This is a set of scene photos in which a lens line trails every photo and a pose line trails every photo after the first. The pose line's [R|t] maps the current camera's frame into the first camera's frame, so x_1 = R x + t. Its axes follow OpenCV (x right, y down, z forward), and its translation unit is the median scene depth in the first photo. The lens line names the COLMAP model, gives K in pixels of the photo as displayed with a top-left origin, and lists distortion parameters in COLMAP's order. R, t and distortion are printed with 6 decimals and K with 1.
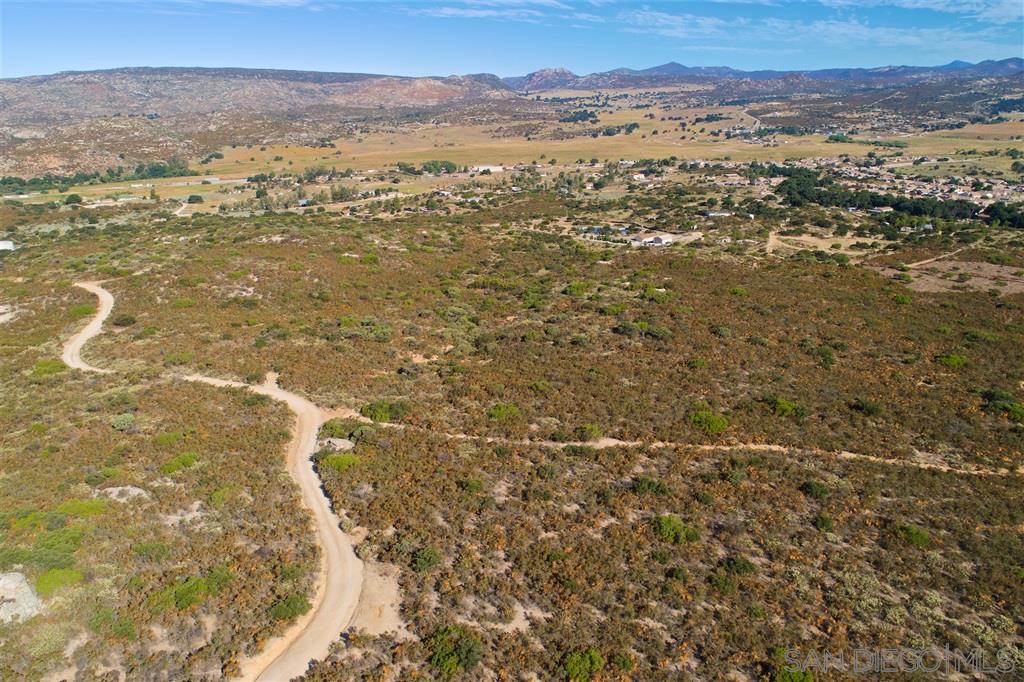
lens RADIAL K [[685.9, 0, 512.0], [0, 685.9, 341.0], [0, 0, 1]] dist [0.005127, 0.005356]
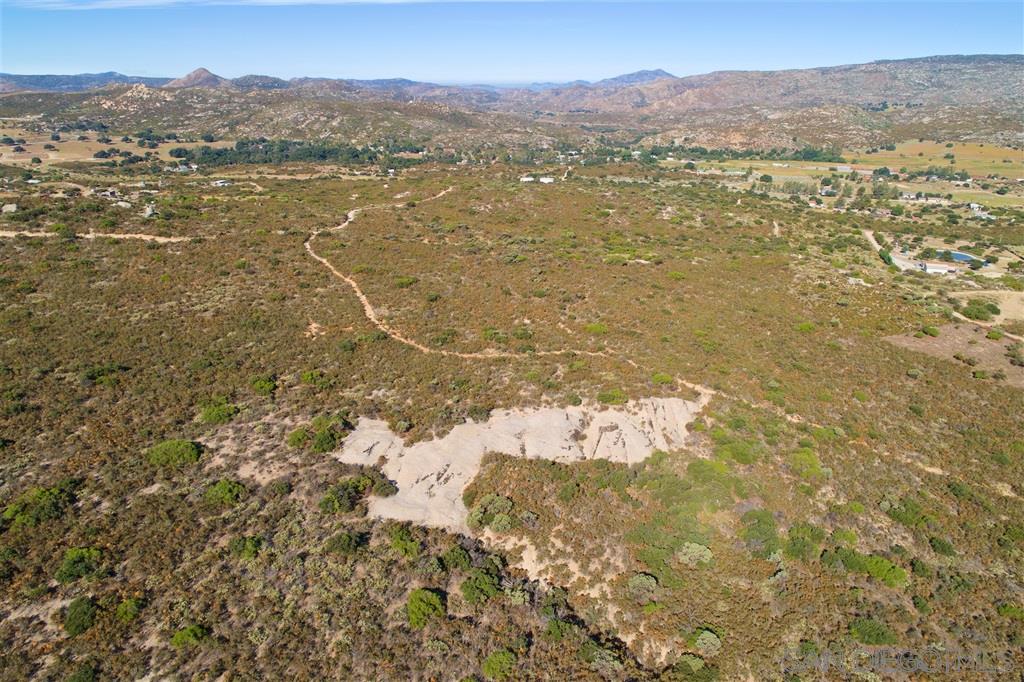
lens RADIAL K [[692.4, 0, 512.0], [0, 692.4, 341.0], [0, 0, 1]] dist [-0.004161, 0.008306]
pose [[0.512179, 0.317706, -0.797957, 0.043853], [-0.306630, 0.935482, 0.175647, -0.003434], [0.802279, 0.154715, 0.576552, 0.005198]]
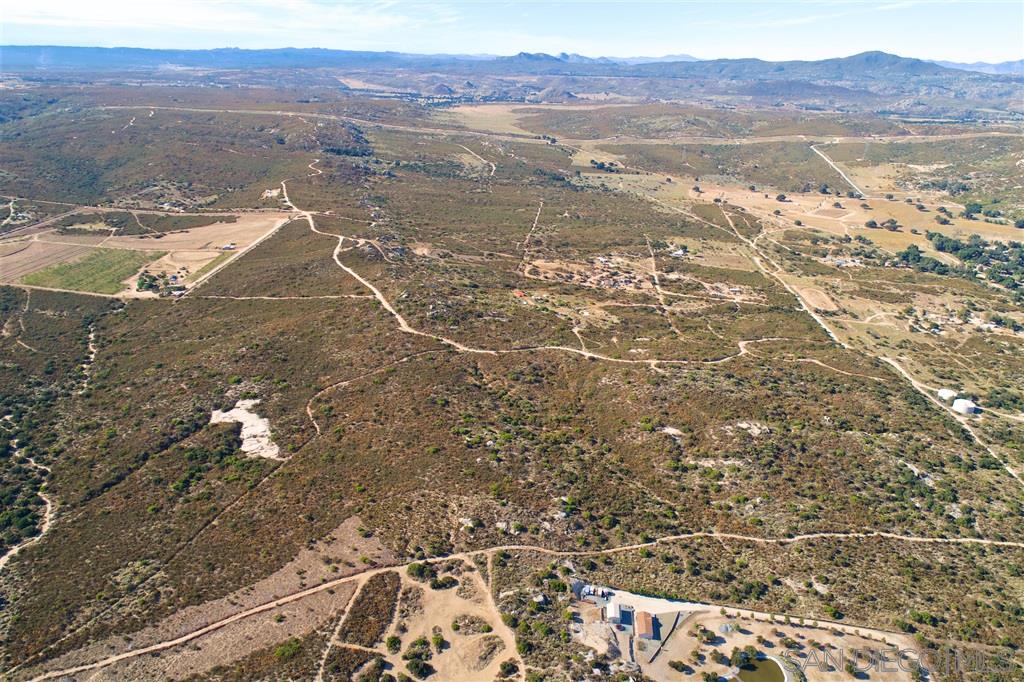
lens RADIAL K [[702.0, 0, 512.0], [0, 702.0, 341.0], [0, 0, 1]] dist [-0.002344, 0.006597]
pose [[-0.737907, 0.263854, -0.621187, 0.051368], [-0.232392, 0.764790, 0.600908, -0.061009], [0.633630, 0.587774, -0.503026, 0.076346]]
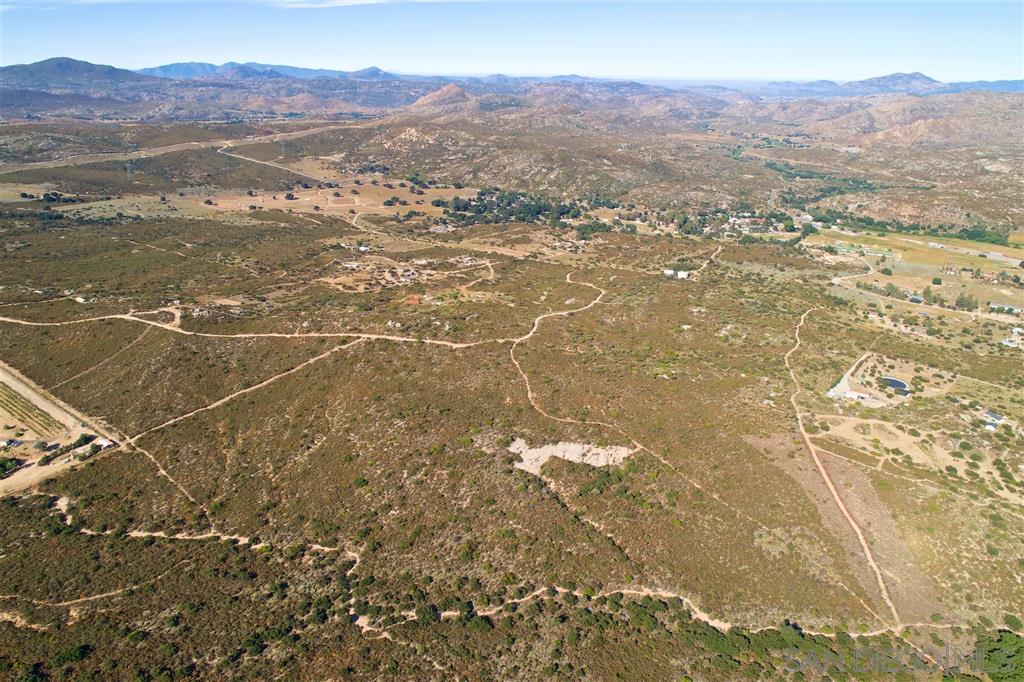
lens RADIAL K [[692.4, 0, 512.0], [0, 692.4, 341.0], [0, 0, 1]] dist [-0.004161, 0.008306]
pose [[0.223467, 0.372104, -0.900889, 0.090728], [-0.353912, 0.892159, 0.280710, -0.027487], [0.908190, 0.256106, 0.331060, -0.014673]]
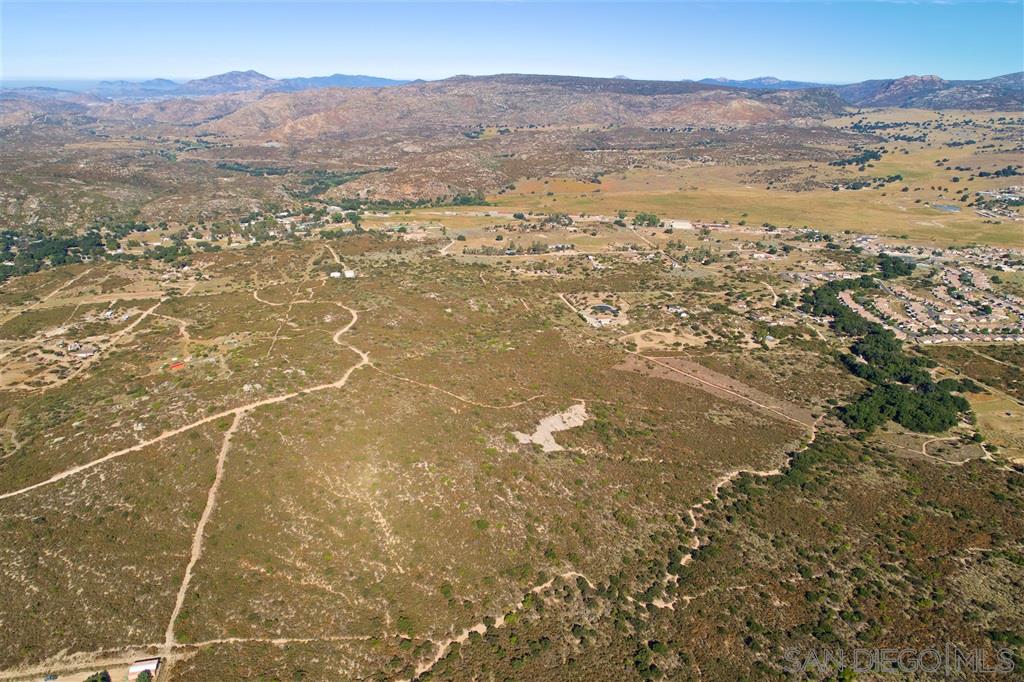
lens RADIAL K [[692.4, 0, 512.0], [0, 692.4, 341.0], [0, 0, 1]] dist [-0.004161, 0.008306]
pose [[0.882832, 0.186586, -0.431038, 0.056174], [-0.179894, 0.982053, 0.056656, -0.010415], [0.433873, 0.027523, 0.900553, -0.060818]]
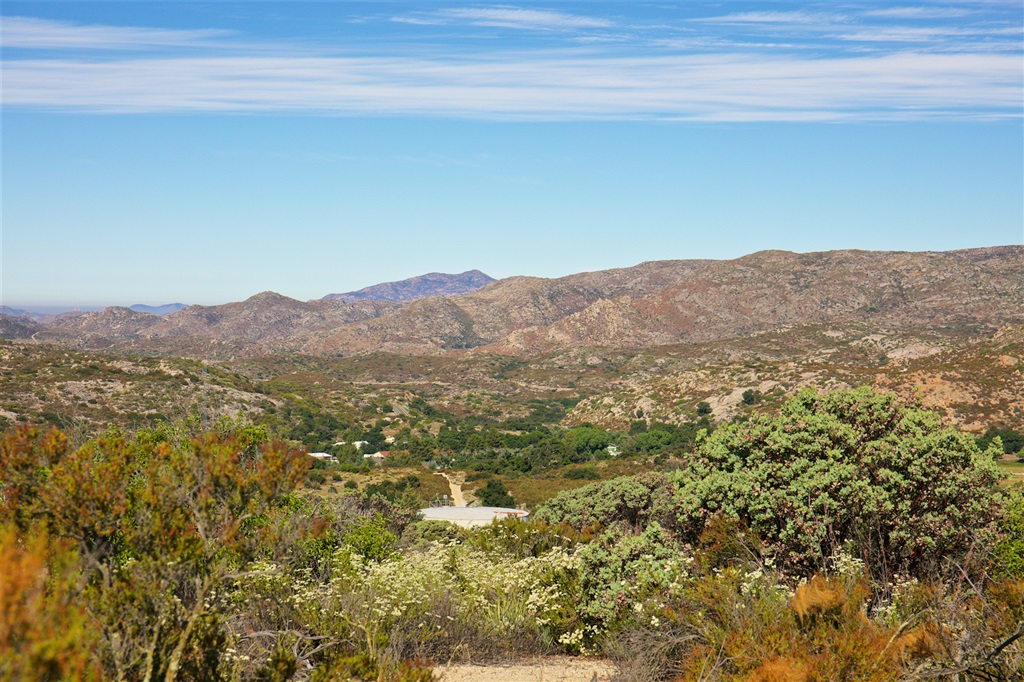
lens RADIAL K [[1943.8, 0, 512.0], [0, 1943.8, 341.0], [0, 0, 1]] dist [0.093685, 0.452844]
pose [[0.687860, 0.032825, -0.725101, -0.023182], [-0.267946, 0.939902, -0.211635, -0.005110], [0.674577, 0.339863, 0.655316, 0.044278]]
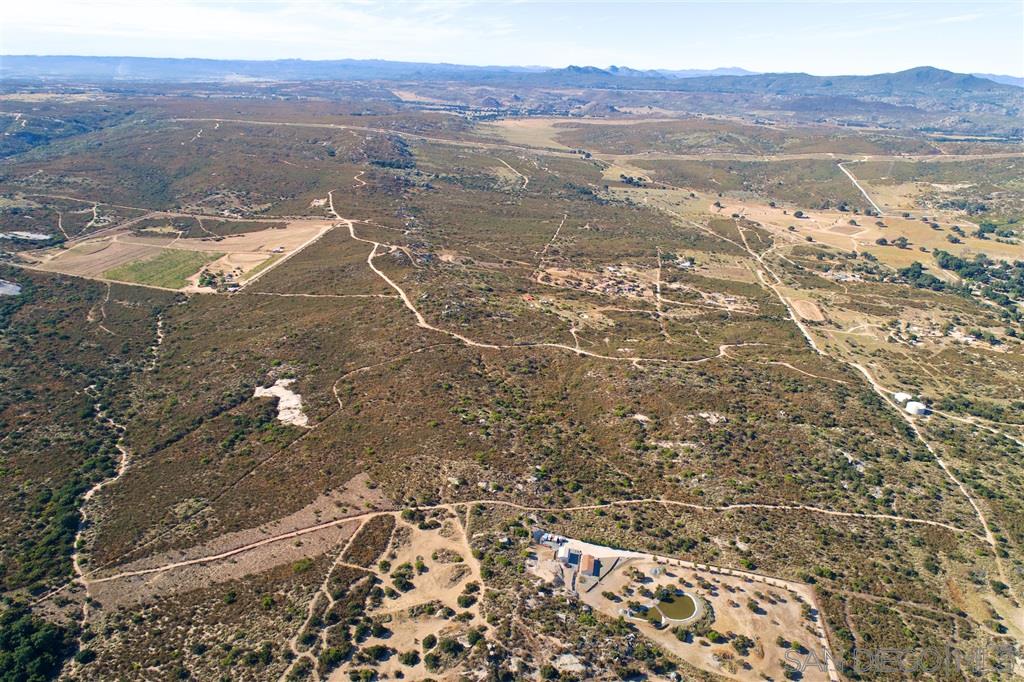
lens RADIAL K [[692.4, 0, 512.0], [0, 692.4, 341.0], [0, 0, 1]] dist [-0.004161, 0.008306]
pose [[-0.783237, 0.235375, -0.575446, 0.054752], [-0.217255, 0.763601, 0.608041, -0.069456], [0.582529, 0.601259, -0.546944, 0.088388]]
